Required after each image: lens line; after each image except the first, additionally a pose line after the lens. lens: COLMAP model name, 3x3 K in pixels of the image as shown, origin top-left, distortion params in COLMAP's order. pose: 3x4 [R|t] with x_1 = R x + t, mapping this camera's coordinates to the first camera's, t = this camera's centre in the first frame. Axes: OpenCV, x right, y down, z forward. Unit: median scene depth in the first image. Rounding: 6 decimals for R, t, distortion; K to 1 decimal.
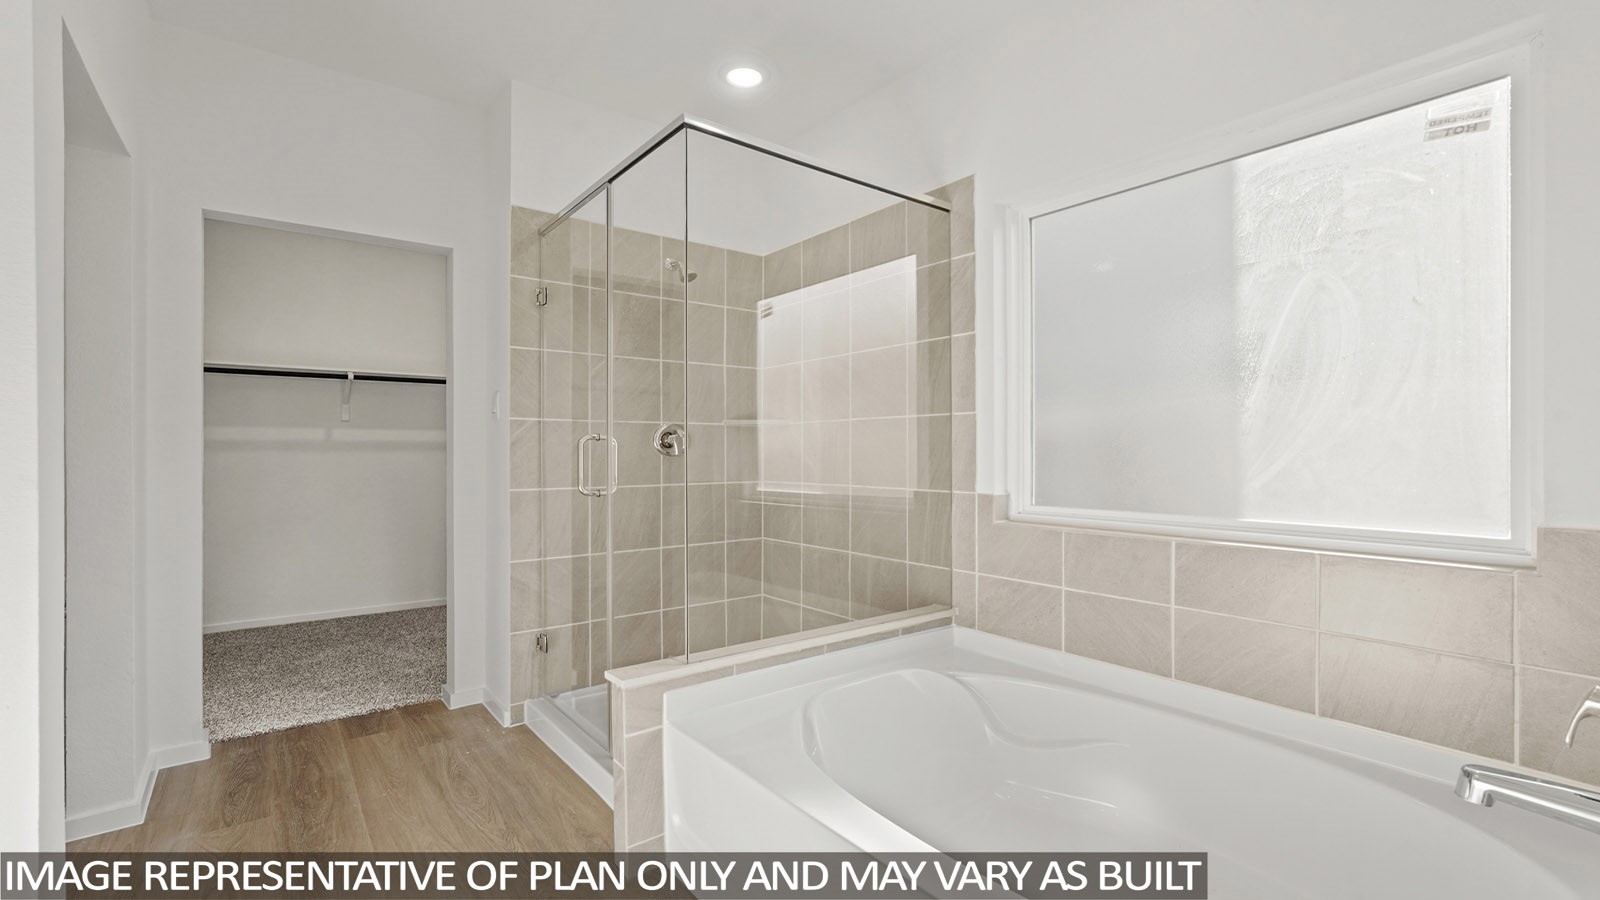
lens RADIAL K [[707.0, 0, 798.4], [0, 707.0, 446.8], [0, 0, 1]] dist [-0.014468, 0.008487]
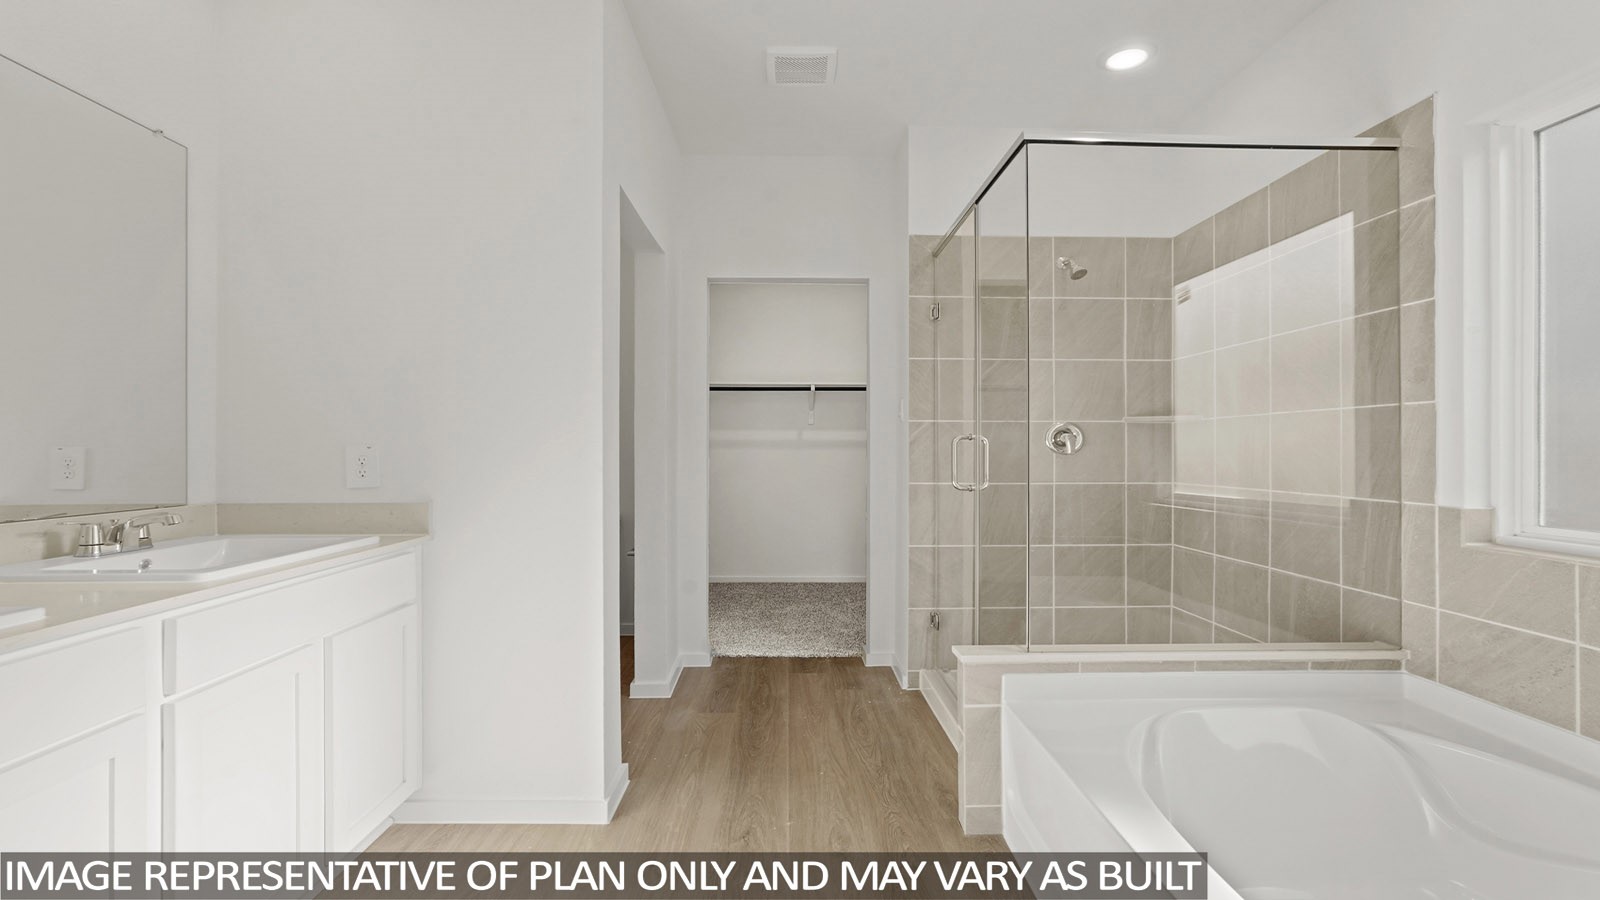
lens RADIAL K [[707.0, 0, 798.5], [0, 707.0, 444.1], [0, 0, 1]] dist [-0.014468, 0.008487]
pose [[0.805701, -0.000709, -0.592322, 0.130913], [-0.000287, 0.999999, -0.001587, -0.000170], [0.592322, 0.001449, 0.805700, -0.032911]]
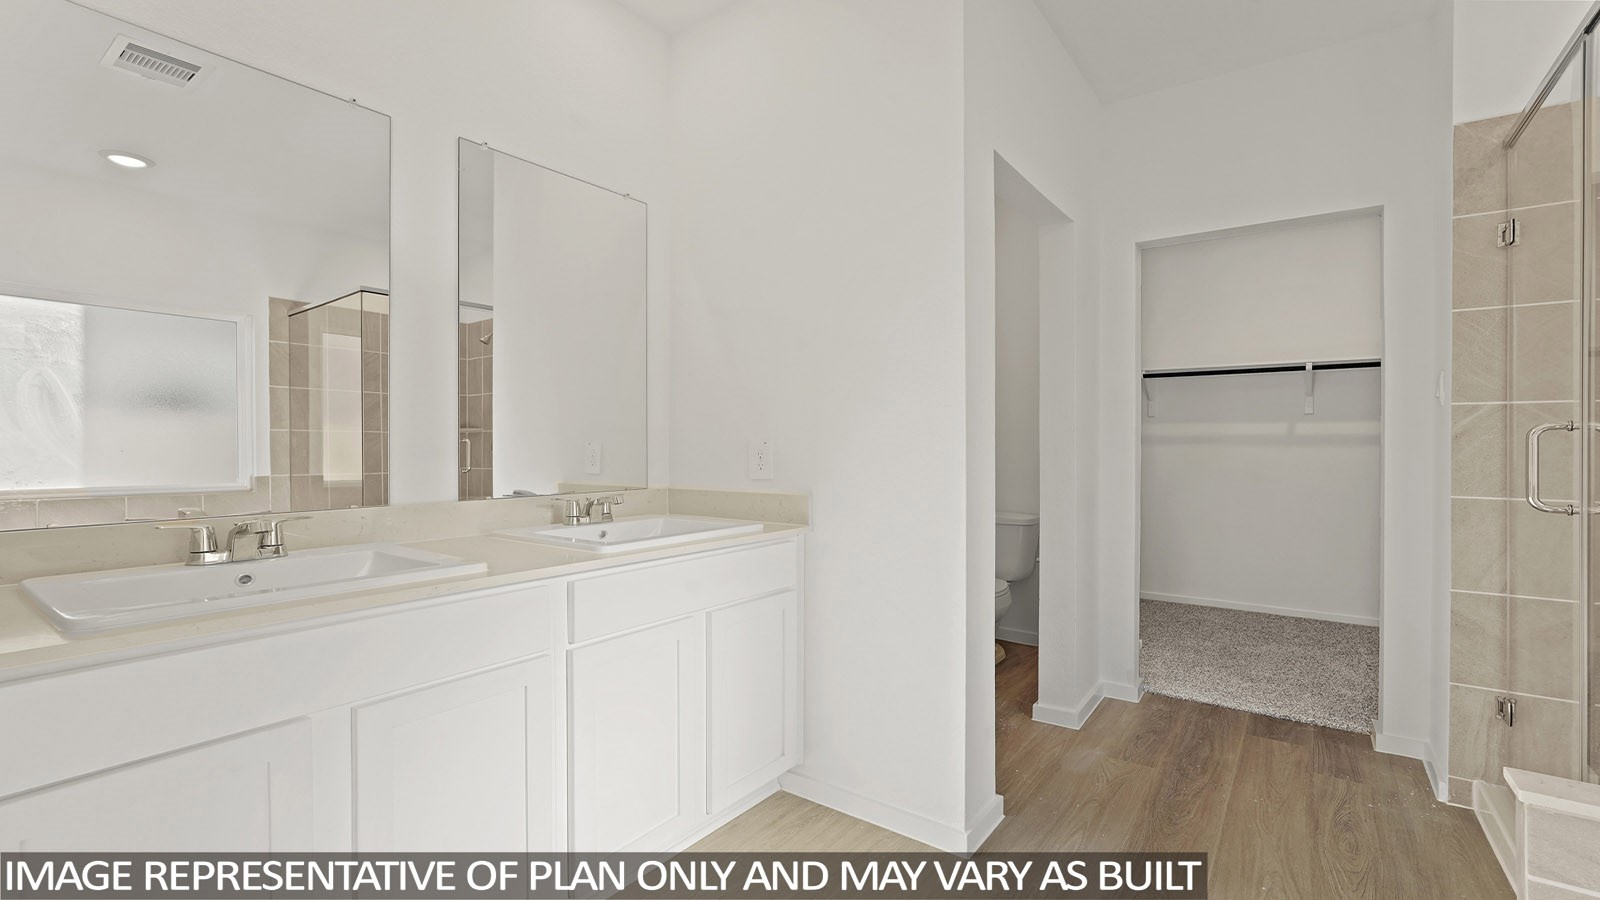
lens RADIAL K [[707.0, 0, 798.9], [0, 707.0, 444.1], [0, 0, 1]] dist [-0.014468, 0.008487]
pose [[0.286995, 0.003382, -0.957926, 0.124953], [0.000497, 0.999993, 0.003680, 0.000775], [0.957932, -0.001532, 0.286991, 0.099534]]
